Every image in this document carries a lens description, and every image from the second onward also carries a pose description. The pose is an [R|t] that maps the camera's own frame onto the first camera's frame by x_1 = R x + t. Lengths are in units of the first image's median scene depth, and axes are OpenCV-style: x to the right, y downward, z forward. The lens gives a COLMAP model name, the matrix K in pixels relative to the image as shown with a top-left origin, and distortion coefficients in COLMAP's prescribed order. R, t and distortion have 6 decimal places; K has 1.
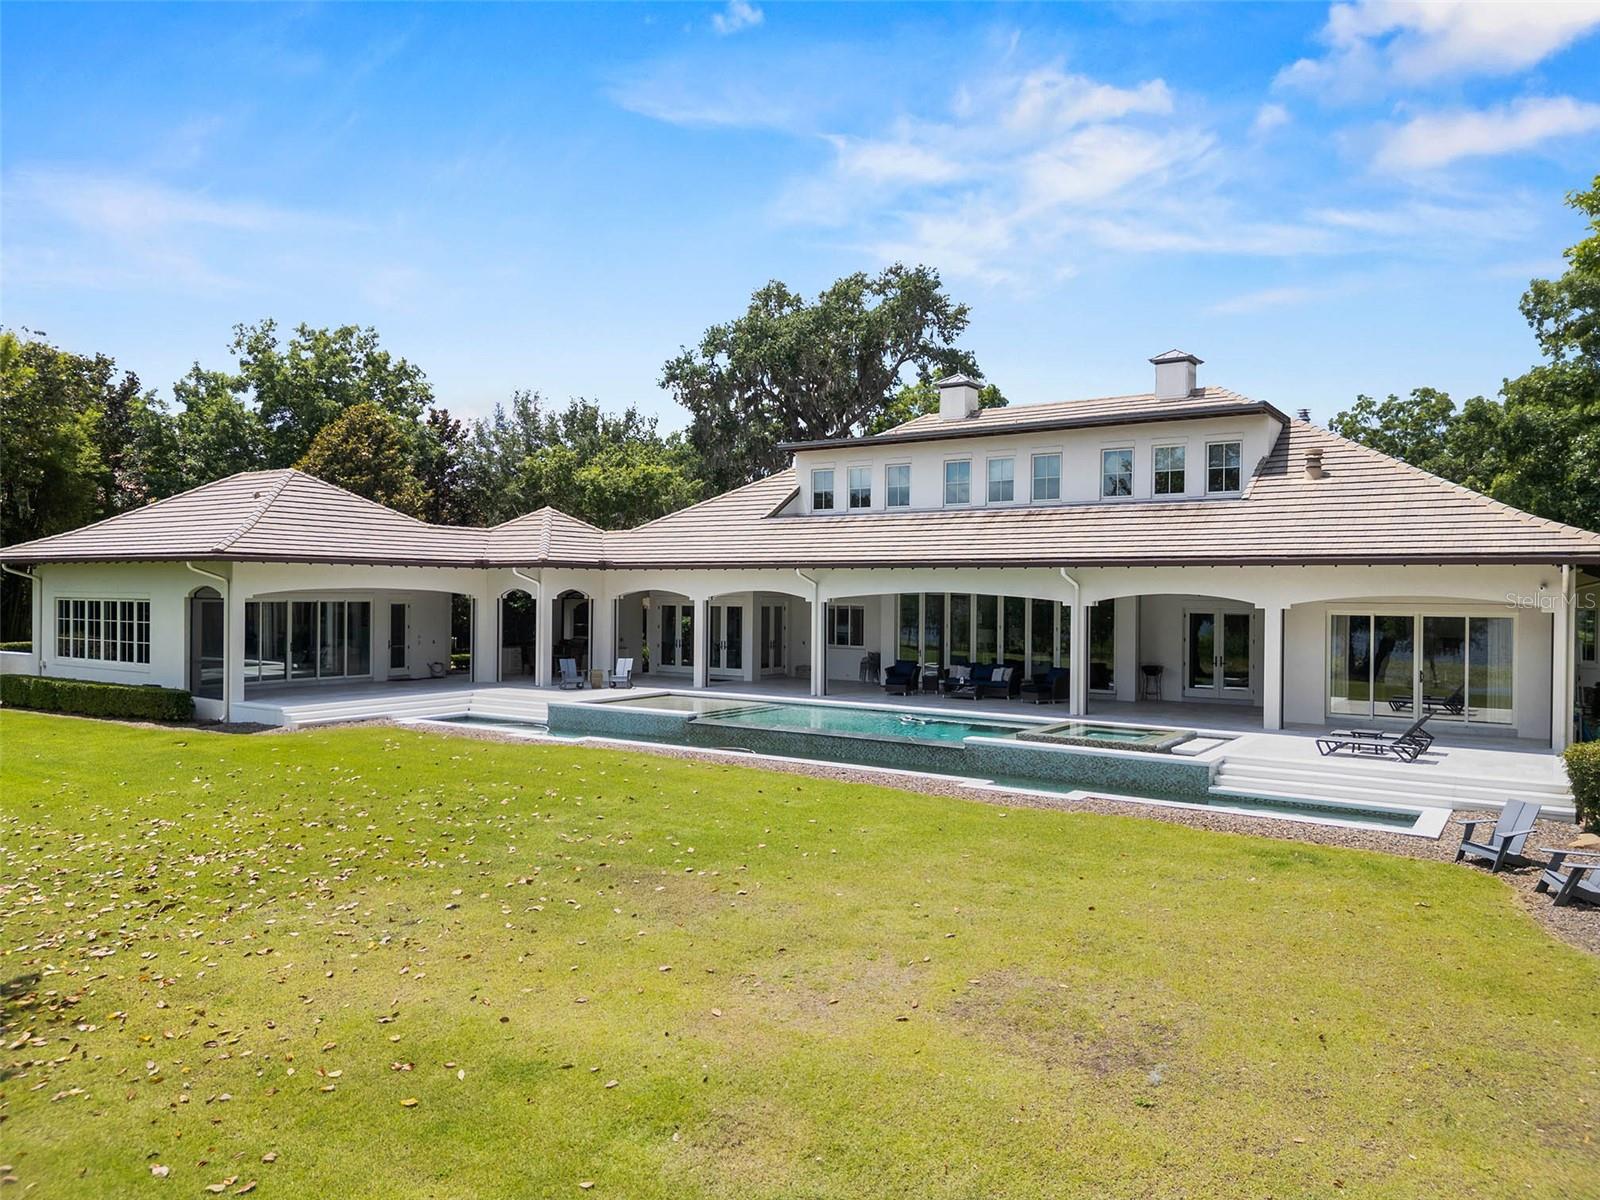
lens RADIAL K [[1105.6, 0, 800.0], [0, 1105.6, 600.0], [0, 0, 1]] dist [0.089802, -0.099068]
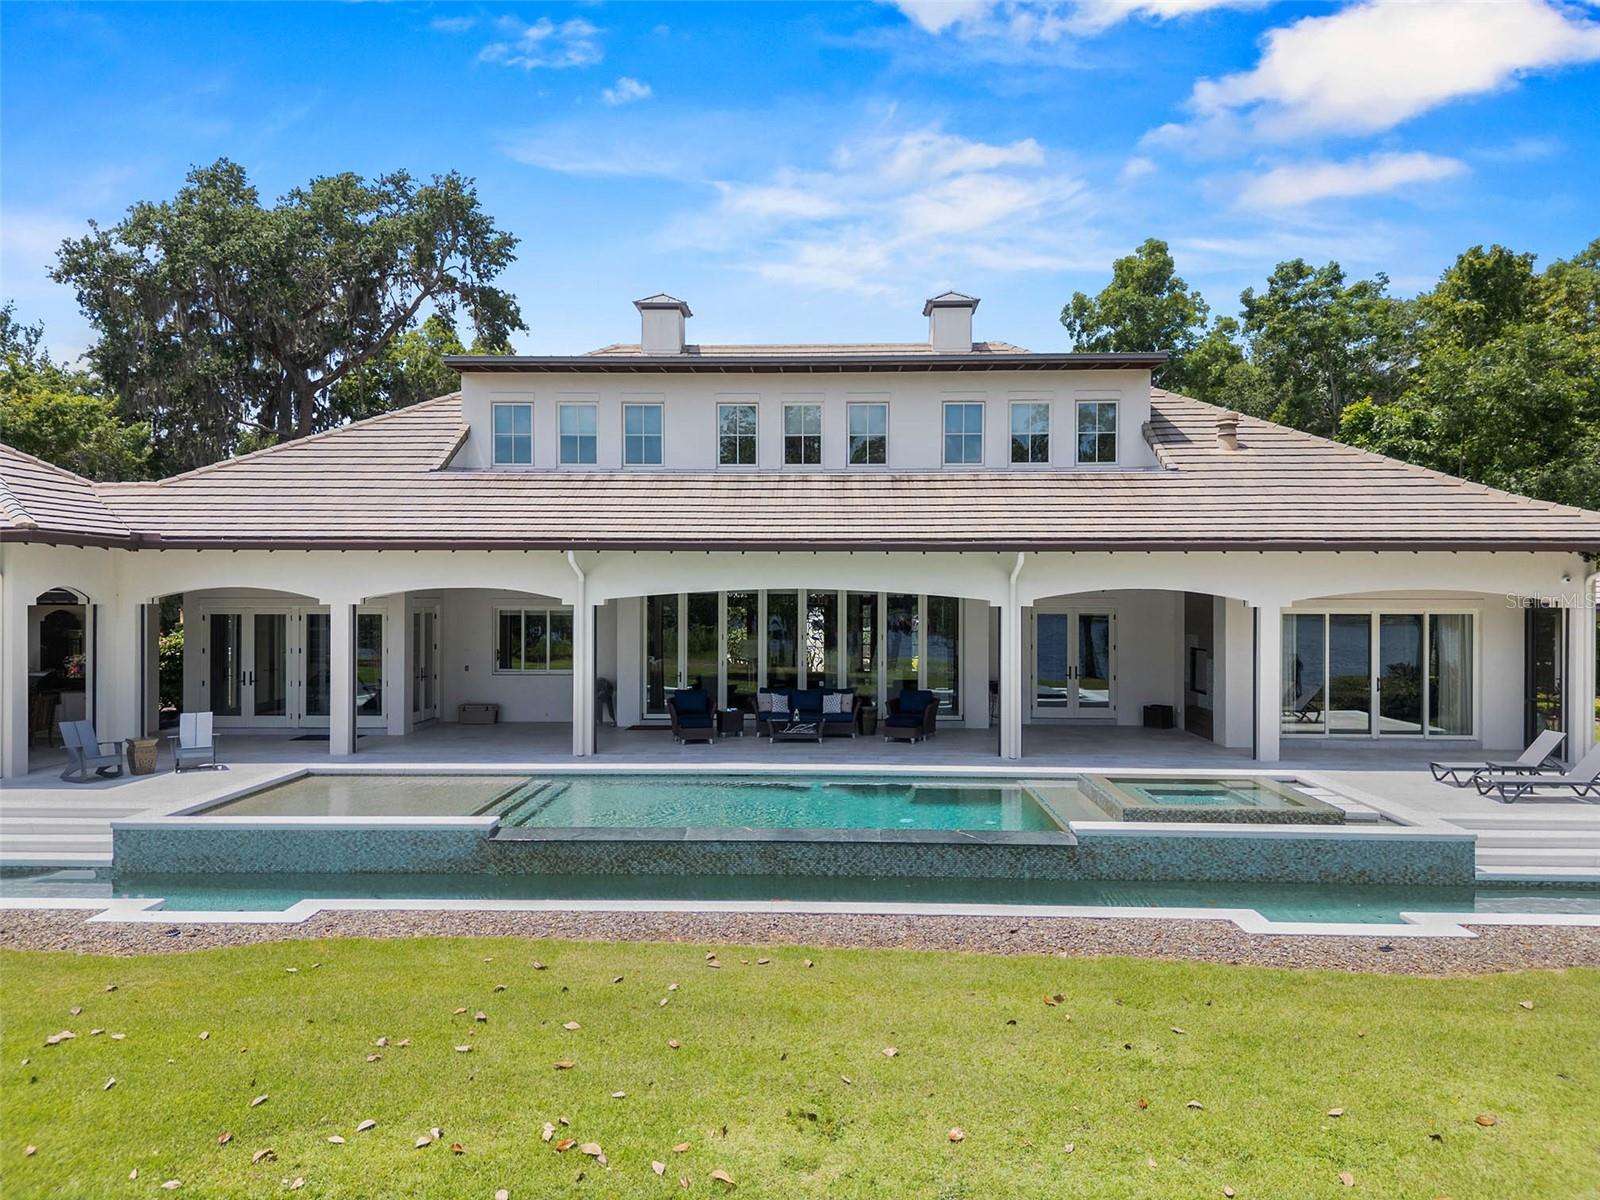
lens RADIAL K [[1105.6, 0, 800.0], [0, 1105.6, 600.0], [0, 0, 1]] dist [0.089802, -0.099068]
pose [[0.846441, -0.009624, 0.532396, -0.187445], [0.009436, 0.999951, 0.003074, -0.001570], [-0.532399, 0.002422, 0.846490, 0.351269]]
